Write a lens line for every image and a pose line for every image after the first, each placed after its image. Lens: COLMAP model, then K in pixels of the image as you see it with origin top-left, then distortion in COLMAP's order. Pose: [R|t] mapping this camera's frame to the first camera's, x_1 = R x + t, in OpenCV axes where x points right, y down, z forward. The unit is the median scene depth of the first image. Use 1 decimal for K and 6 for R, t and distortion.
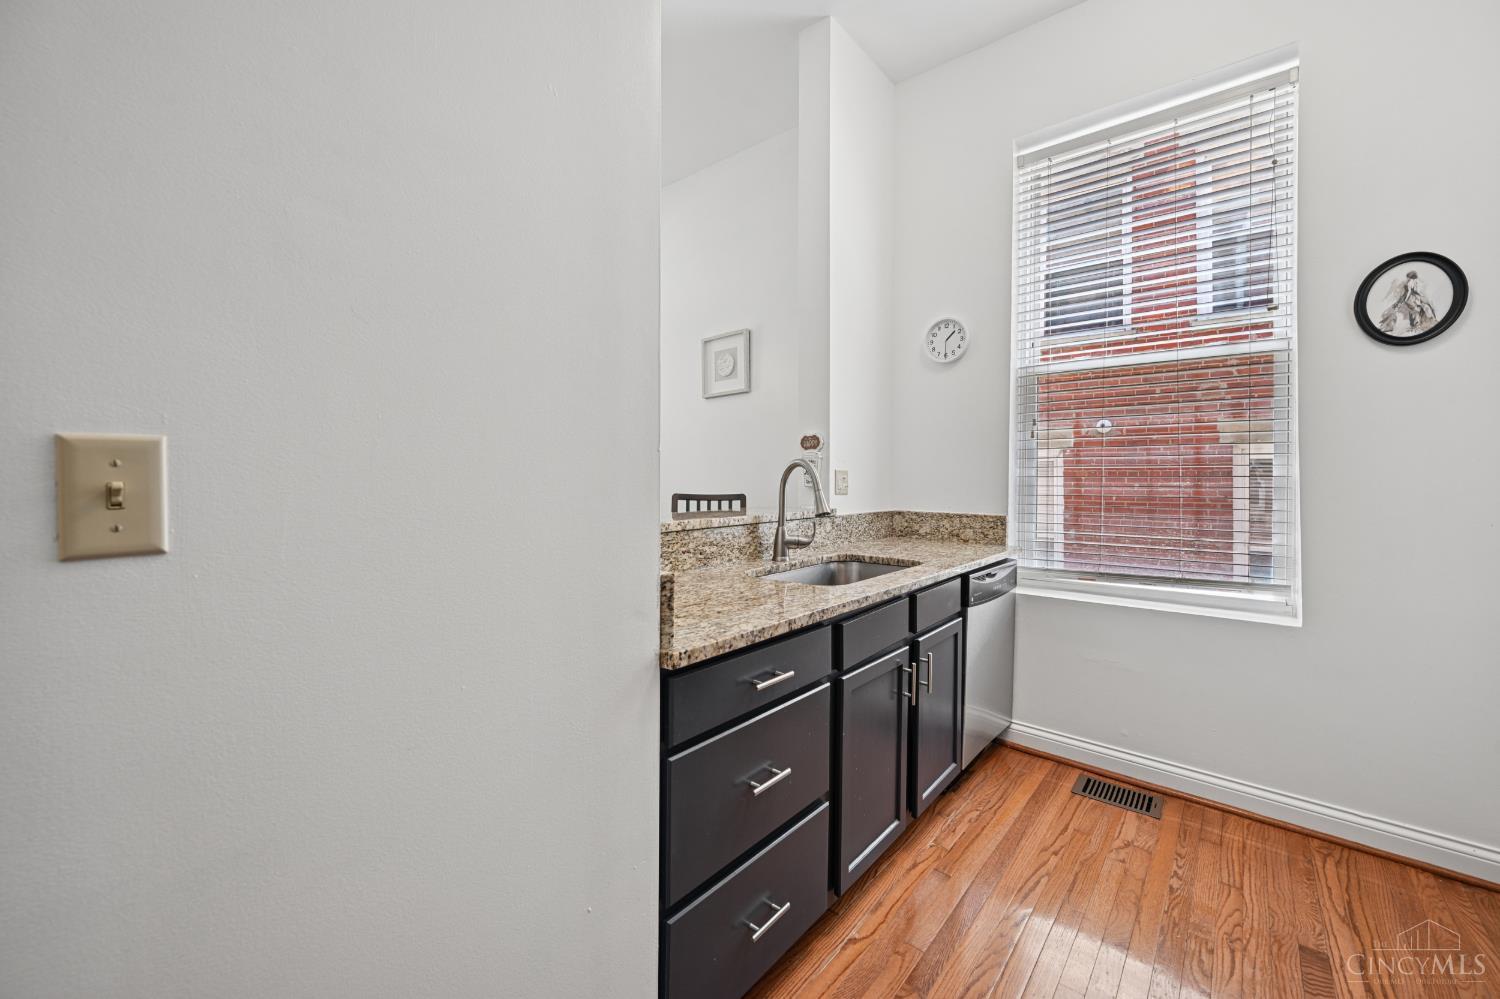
lens RADIAL K [[595.9, 0, 754.3], [0, 595.9, 477.8], [0, 0, 1]] dist [0.000104, 0.000087]
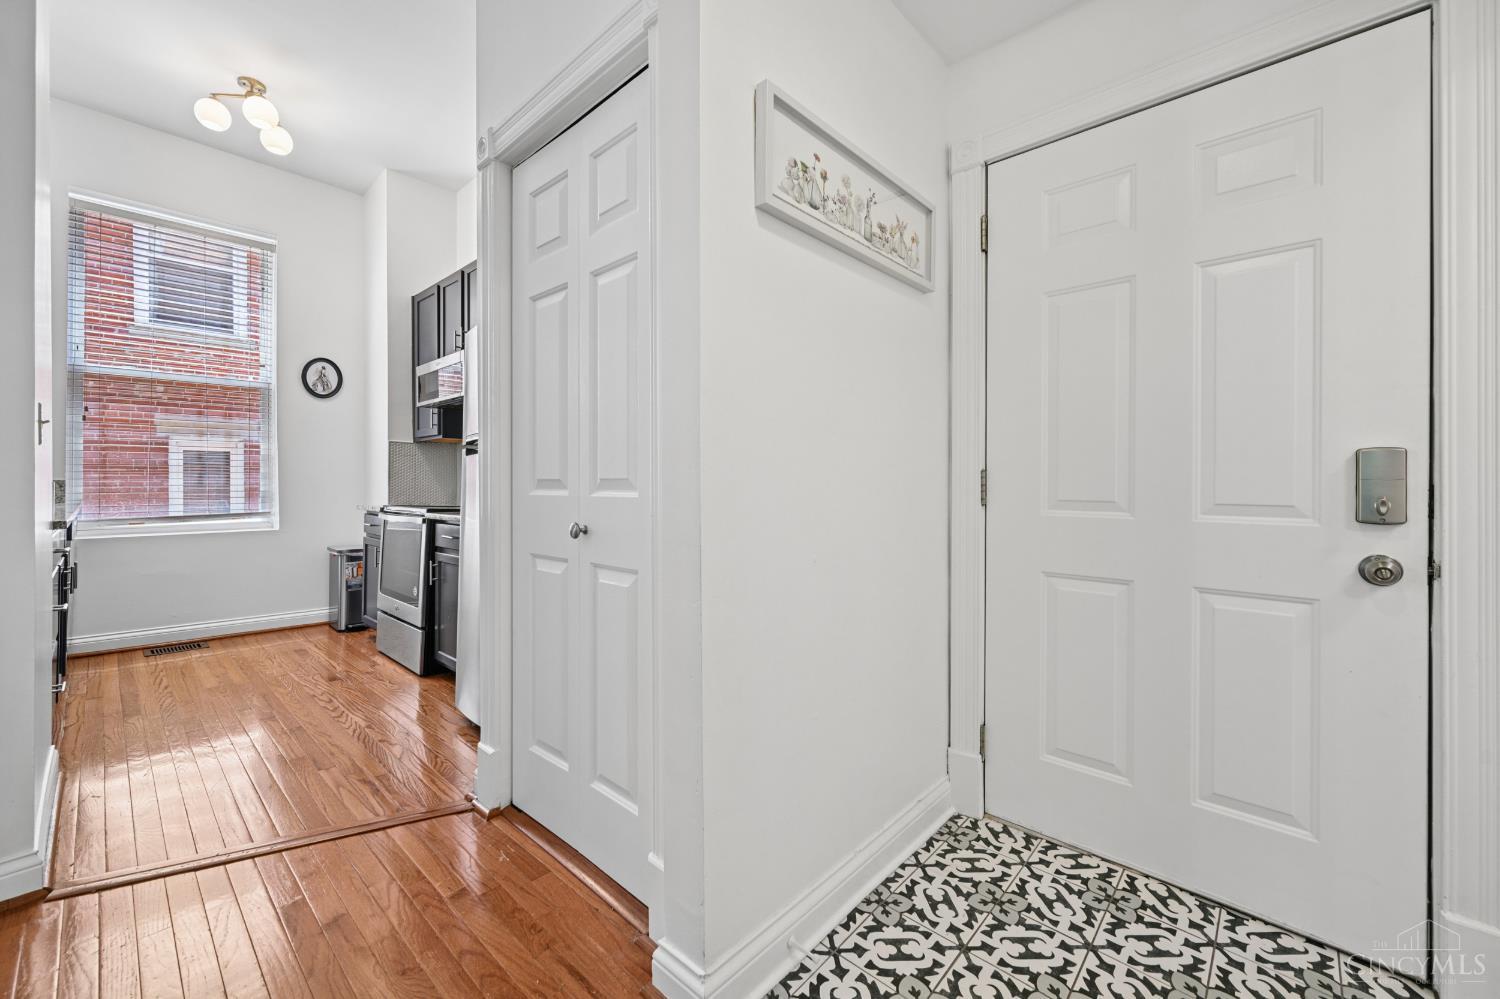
lens RADIAL K [[600.7, 0, 746.1], [0, 600.7, 484.2], [0, 0, 1]] dist [0.002773, 0.000001]
pose [[0.064622, -0.005512, 0.997895, -1.007047], [-0.002770, 0.999980, 0.005703, 0.080993], [-0.997906, -0.003132, 0.064605, -0.703795]]
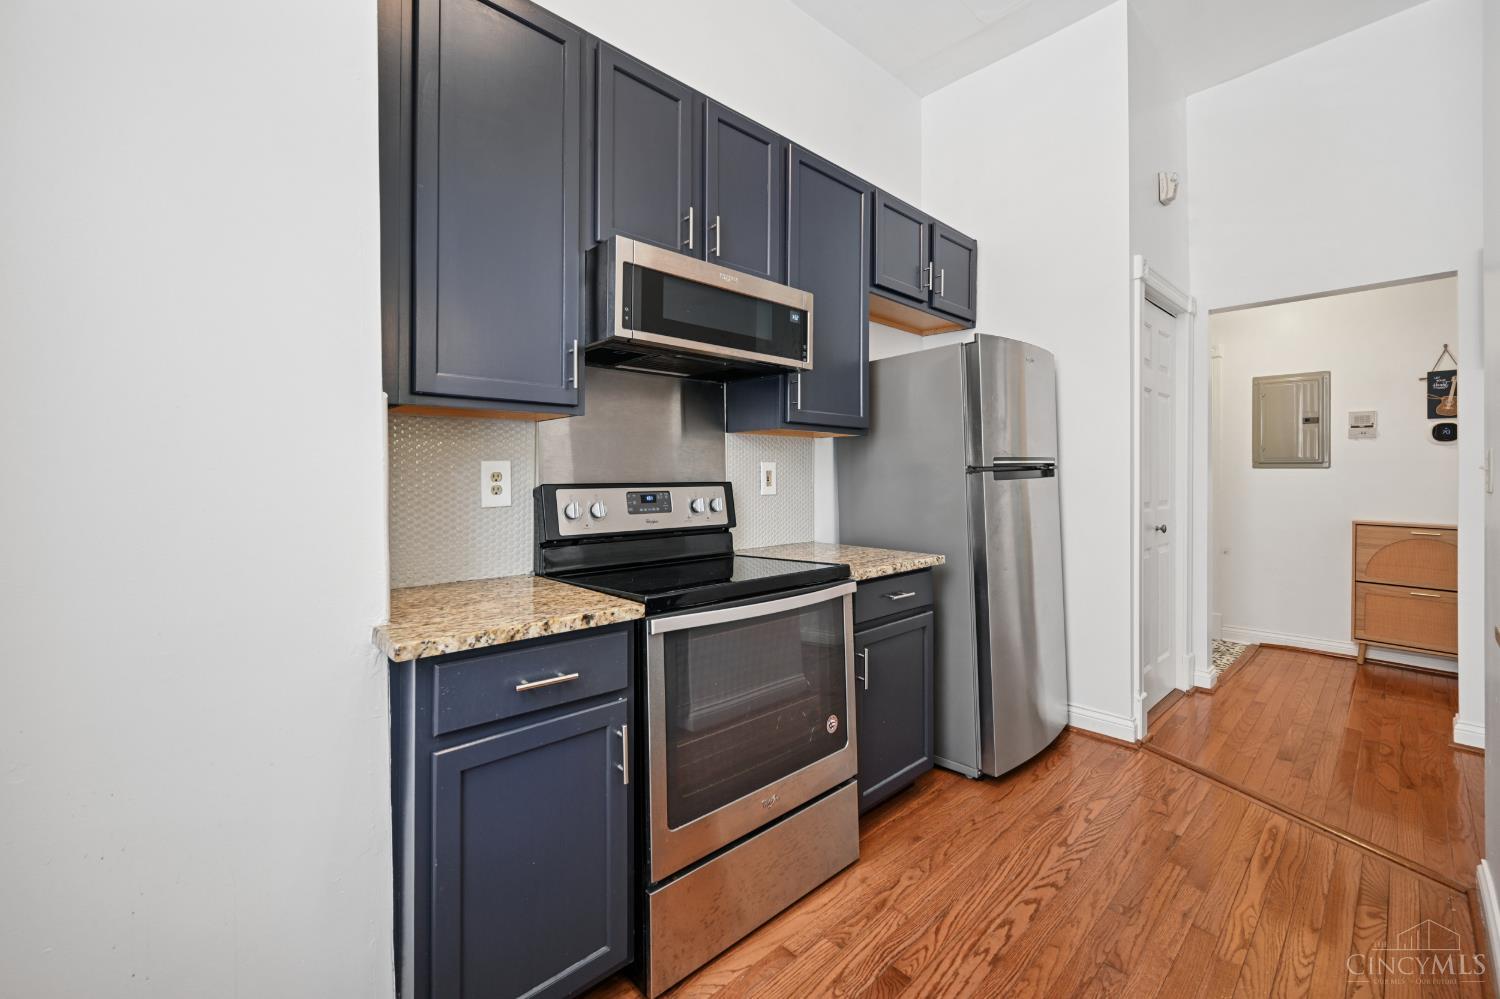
lens RADIAL K [[603.3, 0, 745.3], [0, 603.3, 469.8], [0, 0, 1]] dist [0.000457, -0.000105]
pose [[-0.988697, -0.009324, 0.149640, 0.522206], [-0.010017, 0.999942, -0.003879, 0.019547], [-0.149595, -0.005334, -0.988733, 1.143158]]
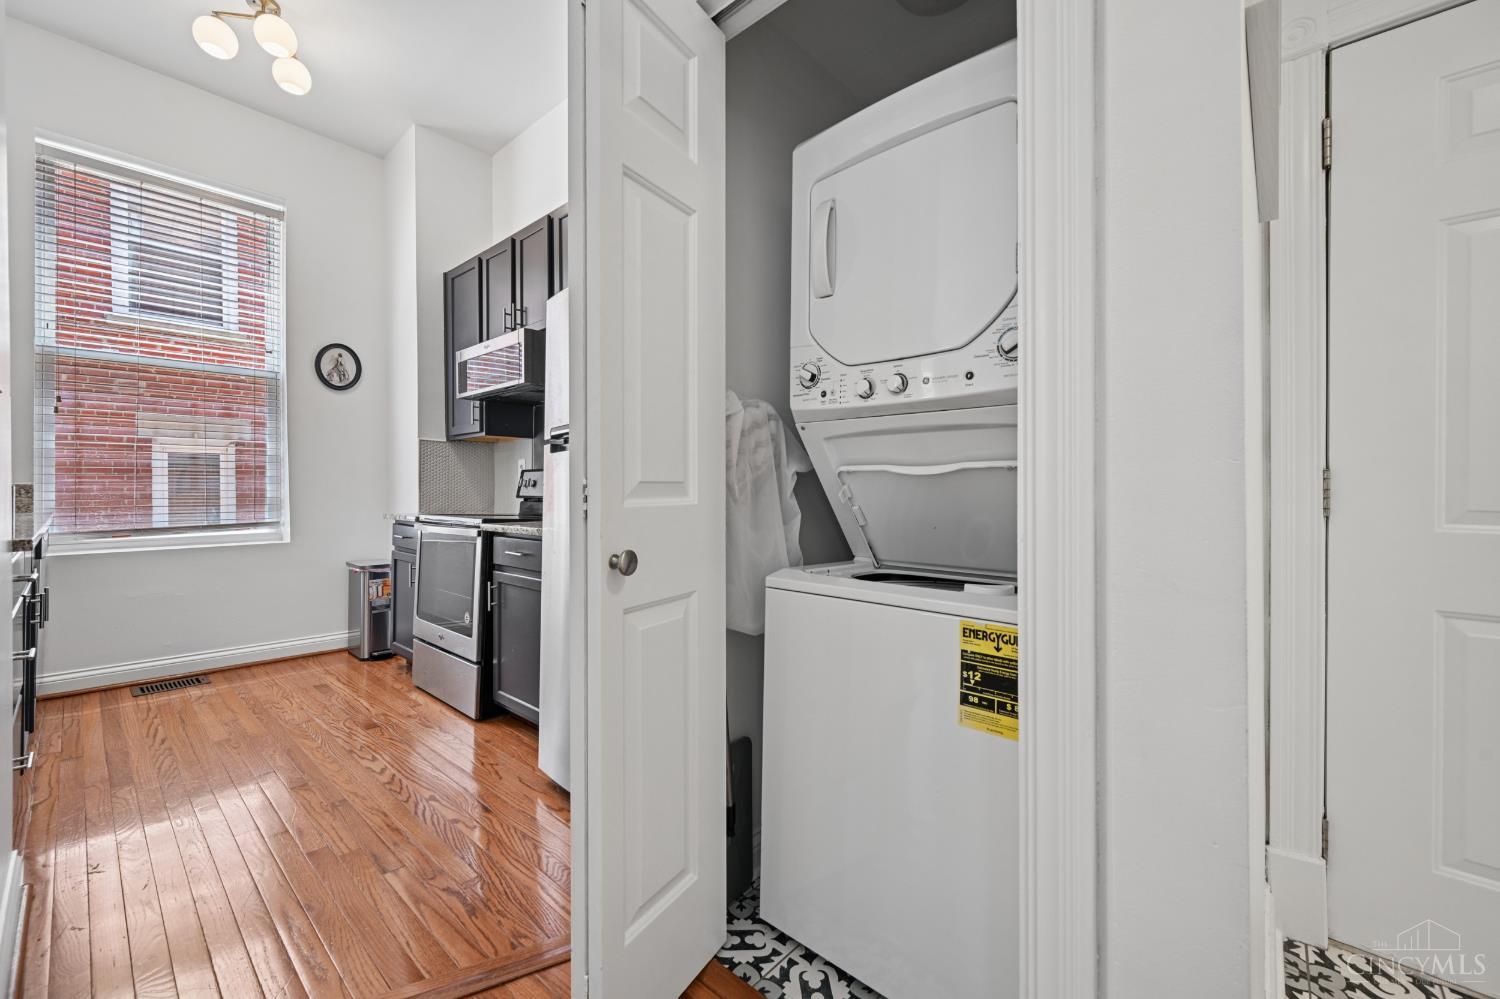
lens RADIAL K [[594.8, 0, 749.1], [0, 594.8, 491.4], [0, 0, 1]] dist [0.001176, 0.000118]
pose [[0.036987, -0.010519, 0.999260, -0.761446], [-0.001448, 0.999943, 0.010580, 0.082589], [-0.999315, -0.001839, 0.036970, -0.397139]]
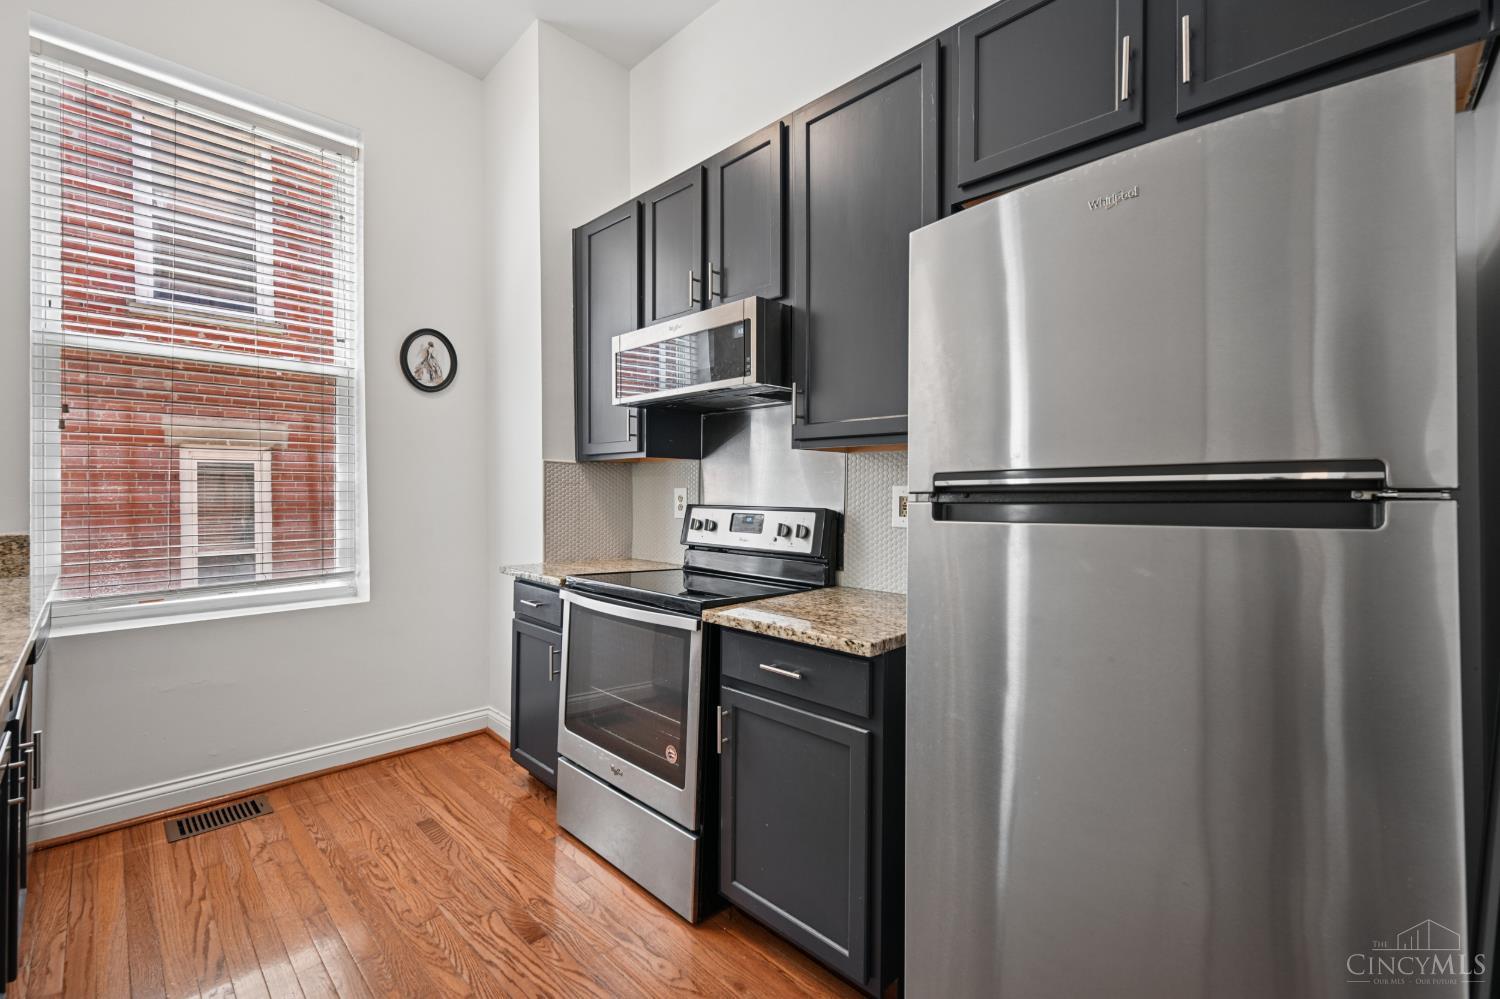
lens RADIAL K [[626.9, 0, 742.2], [0, 626.9, 495.8], [0, 0, 1]] dist [0.001101, 0.000272]
pose [[0.087310, -0.018305, 0.996013, -0.335929], [-0.004731, 0.999812, 0.018790, -0.002217], [-0.996170, -0.006352, 0.087207, 0.098094]]
